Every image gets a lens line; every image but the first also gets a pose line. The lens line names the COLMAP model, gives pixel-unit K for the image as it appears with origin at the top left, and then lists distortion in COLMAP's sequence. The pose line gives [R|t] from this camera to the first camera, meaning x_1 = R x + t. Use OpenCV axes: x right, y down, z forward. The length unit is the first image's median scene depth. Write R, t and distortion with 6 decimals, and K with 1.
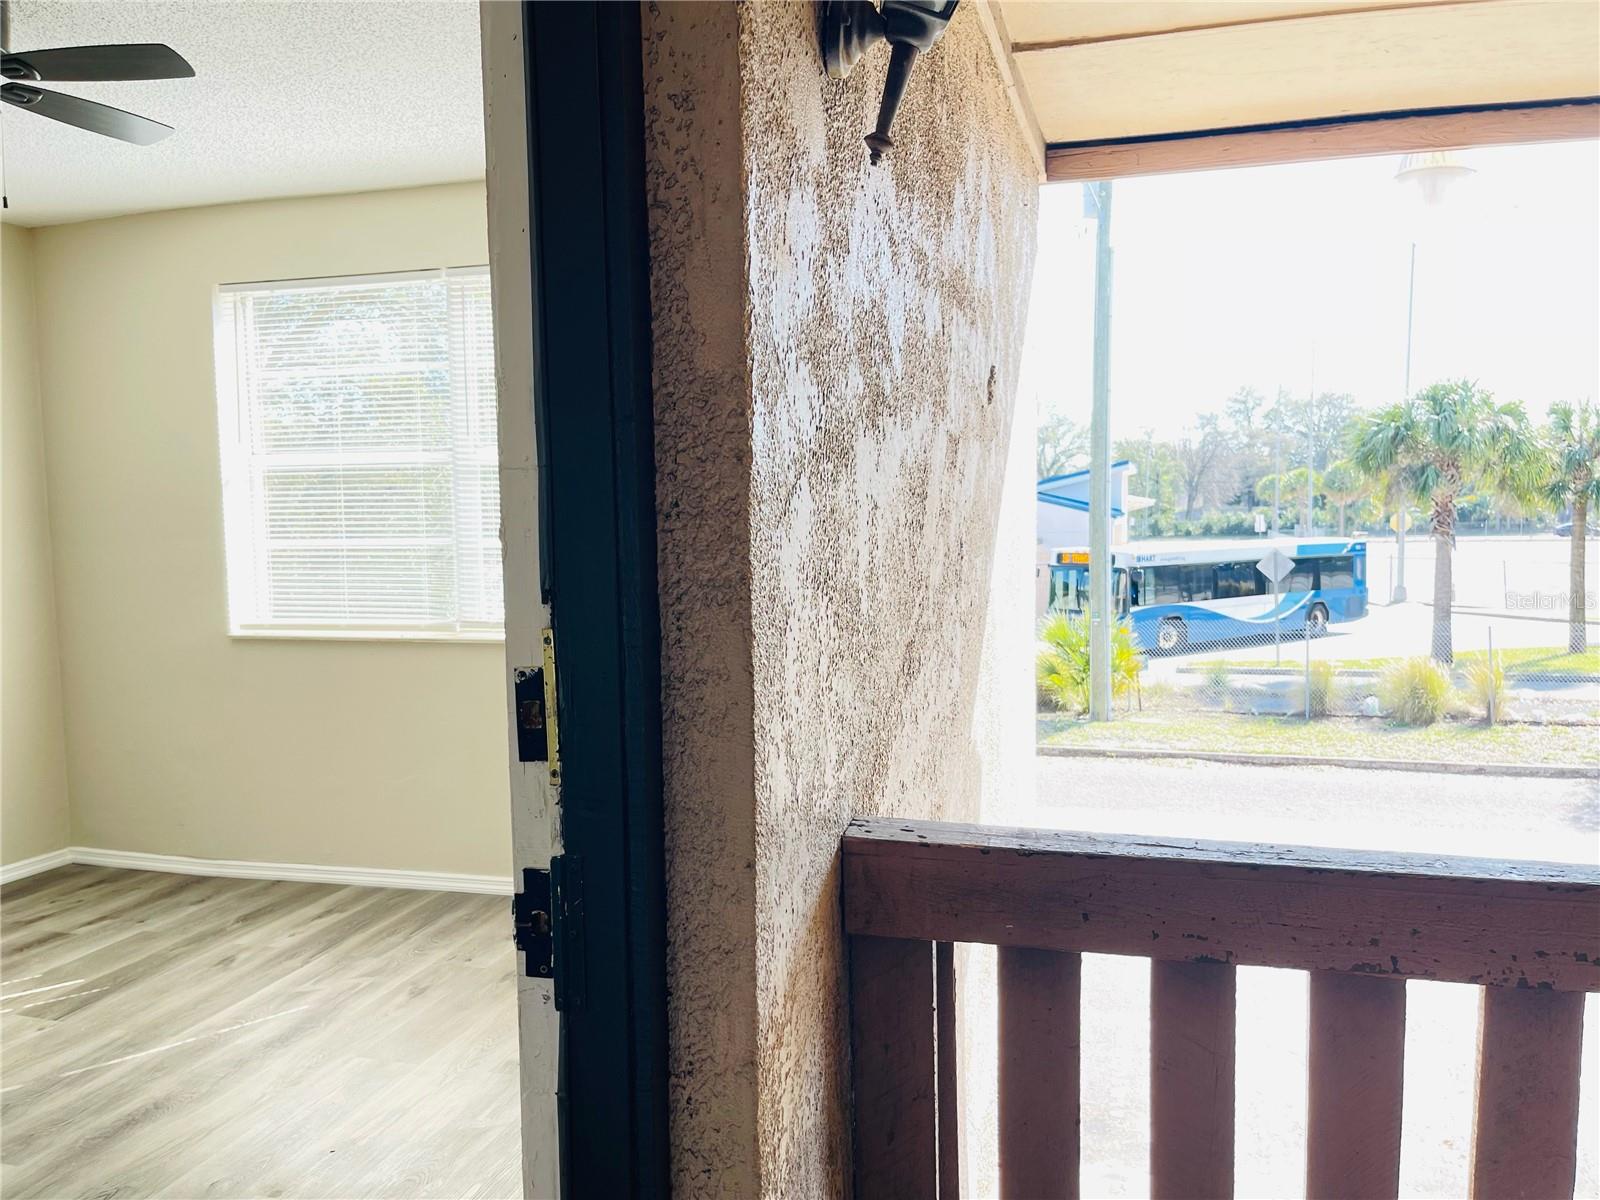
lens RADIAL K [[1208.9, 0, 806.3], [0, 1208.9, 609.7], [0, 0, 1]] dist [-0.003232, -0.021899]
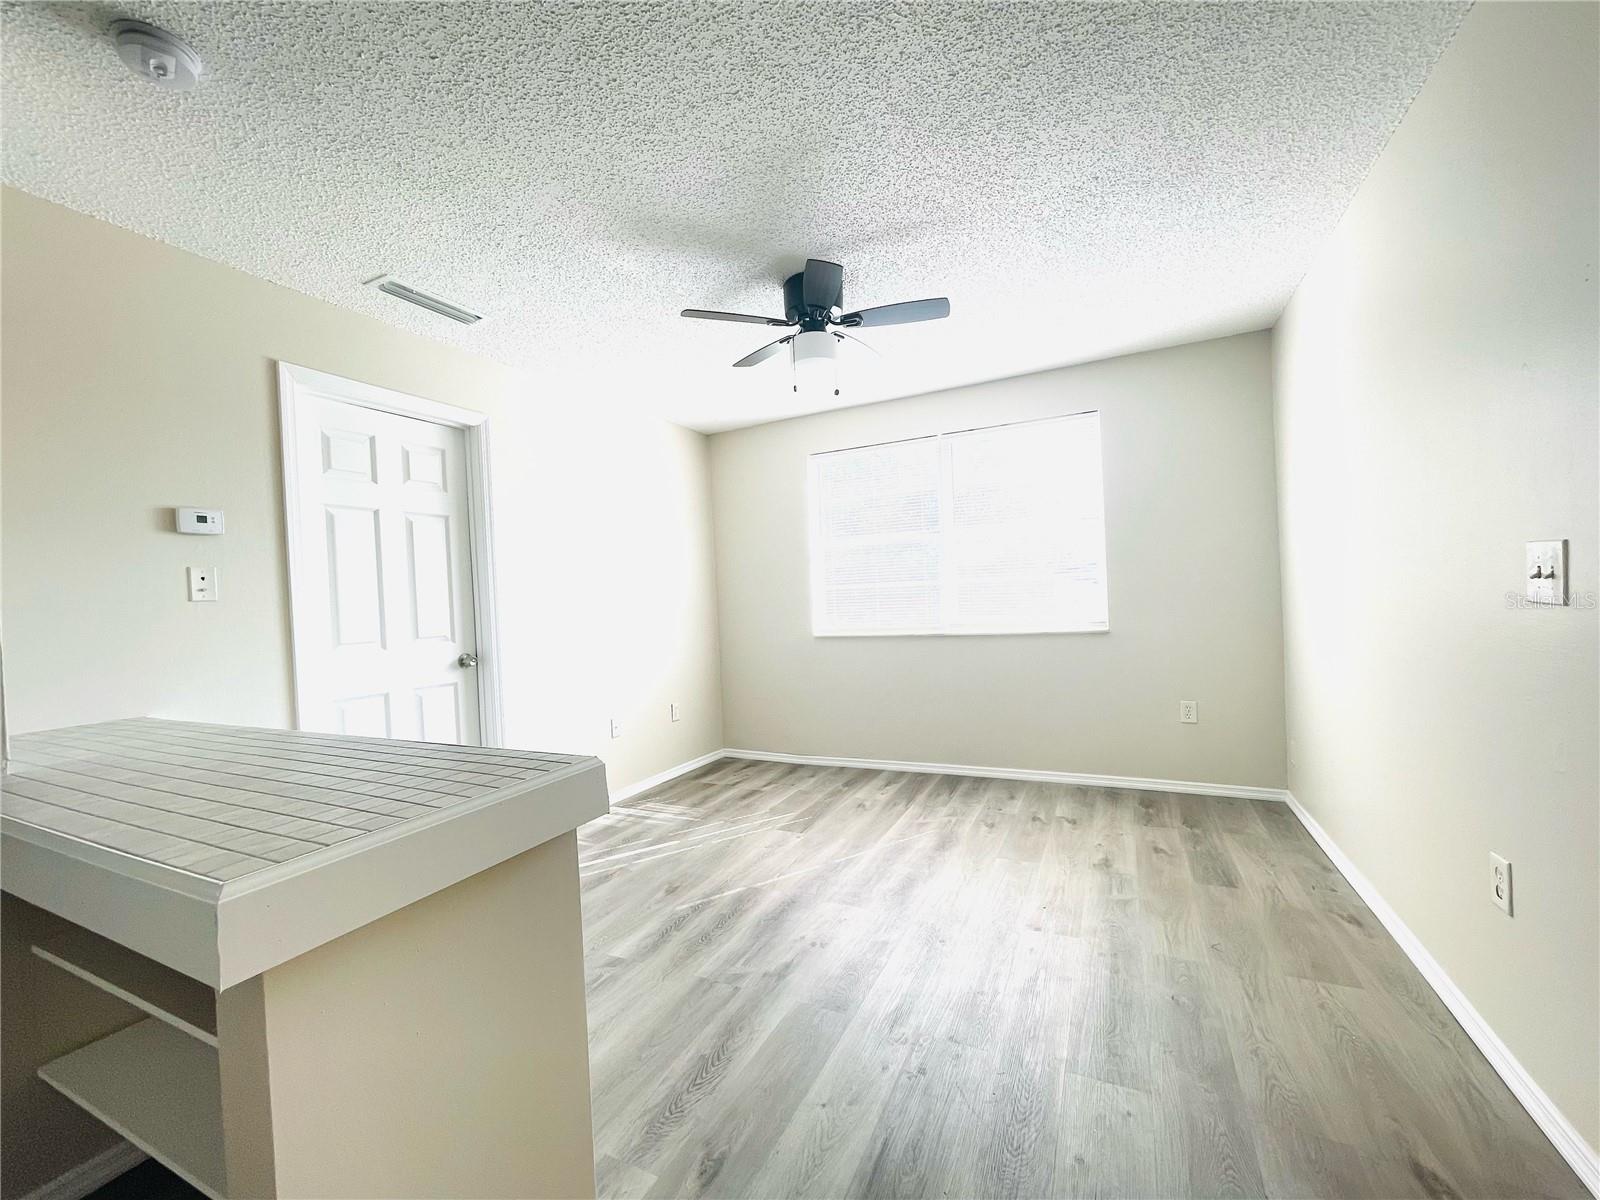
lens RADIAL K [[646.2, 0, 799.6], [0, 646.2, 603.4], [0, 0, 1]] dist [0.000197, -0.001335]
pose [[0.981629, -0.023933, -0.189292, -0.362091], [0.011861, 0.997837, -0.064650, 0.041969], [0.190430, 0.061217, 0.979790, -0.009799]]
